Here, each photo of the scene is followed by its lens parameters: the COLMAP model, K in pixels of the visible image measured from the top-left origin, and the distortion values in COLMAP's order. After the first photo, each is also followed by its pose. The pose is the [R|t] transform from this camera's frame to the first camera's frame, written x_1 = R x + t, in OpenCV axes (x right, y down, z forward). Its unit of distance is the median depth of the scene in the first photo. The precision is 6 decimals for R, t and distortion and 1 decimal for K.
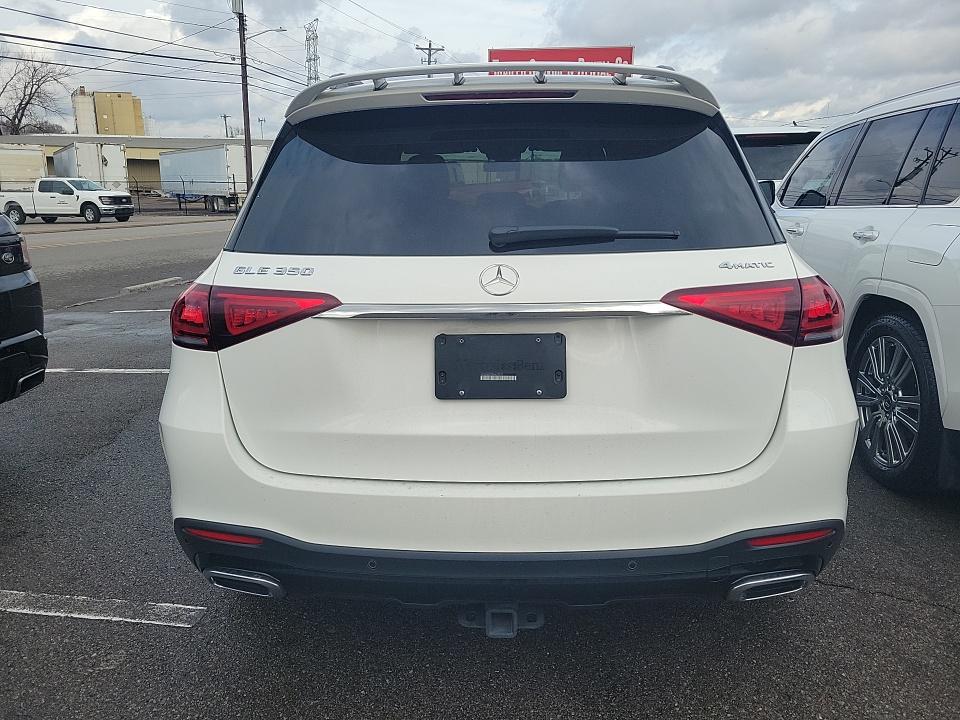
lens RADIAL K [[731.0, 0, 478.4], [0, 731.0, 352.1], [0, 0, 1]] dist [0.043770, -0.023088]
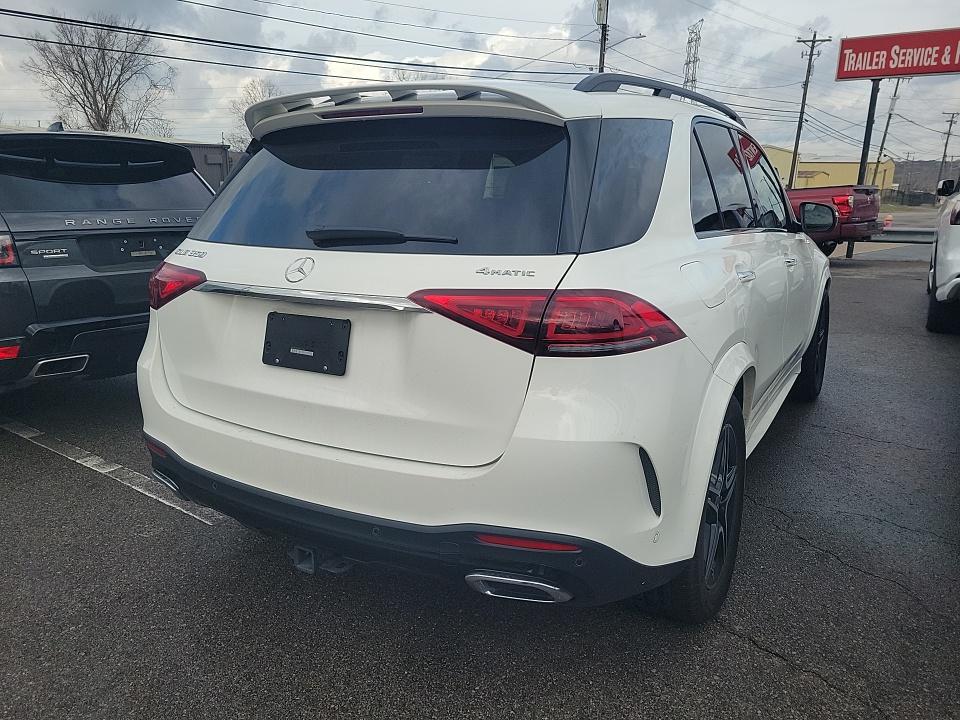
lens RADIAL K [[731.0, 0, 471.1], [0, 731.0, 365.5], [0, 0, 1]] dist [0.043770, -0.023088]
pose [[0.877703, 0.123918, -0.462905, 0.808228], [-0.118981, 0.992091, 0.039983, -0.023281], [0.464199, 0.019983, 0.885505, 0.067550]]
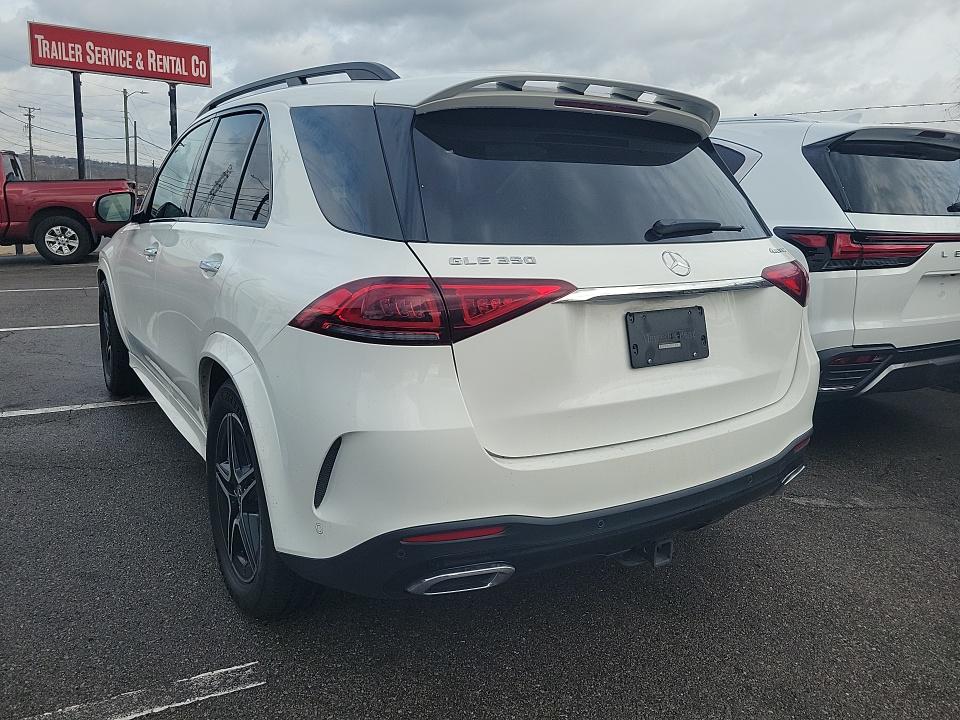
lens RADIAL K [[731.0, 0, 485.6], [0, 731.0, 357.6], [0, 0, 1]] dist [0.043770, -0.023088]
pose [[0.815041, -0.092328, 0.572000, -0.883636], [0.095456, 0.995129, 0.024613, -0.003568], [-0.571486, 0.034540, 0.819884, 0.184686]]
